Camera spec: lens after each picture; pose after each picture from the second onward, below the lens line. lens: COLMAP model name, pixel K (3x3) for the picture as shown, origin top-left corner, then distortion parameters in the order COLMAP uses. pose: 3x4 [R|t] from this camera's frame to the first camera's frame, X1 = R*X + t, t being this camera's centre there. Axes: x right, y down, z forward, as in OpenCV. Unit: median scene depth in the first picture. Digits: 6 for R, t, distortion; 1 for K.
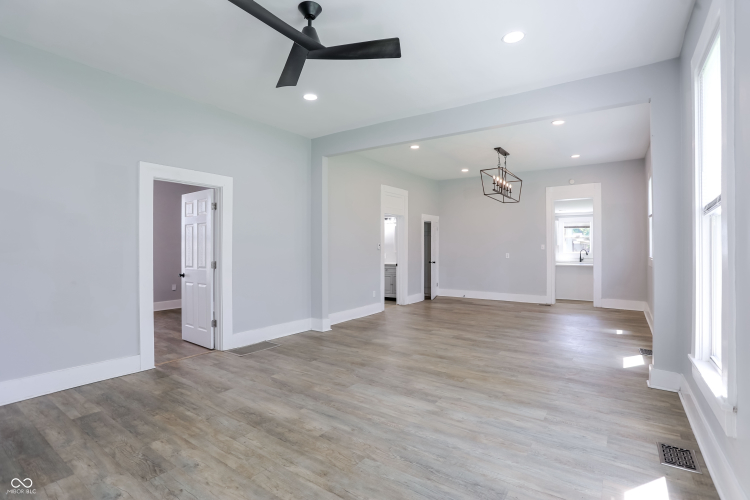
lens RADIAL K [[362.0, 0, 378.7], [0, 362.0, 244.1], [0, 0, 1]] dist [-0.041361, 0.006834]
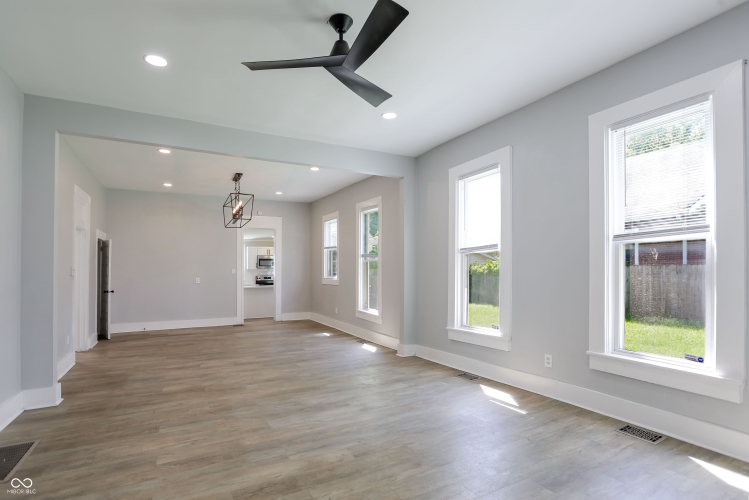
lens RADIAL K [[361.5, 0, 380.4], [0, 361.5, 270.5], [0, 0, 1]] dist [-0.041361, 0.006834]
pose [[0.438802, -0.001428, 0.898582, -0.709487], [-0.002748, 0.999992, 0.002931, 0.002329], [-0.898579, -0.003755, 0.438795, 0.335689]]
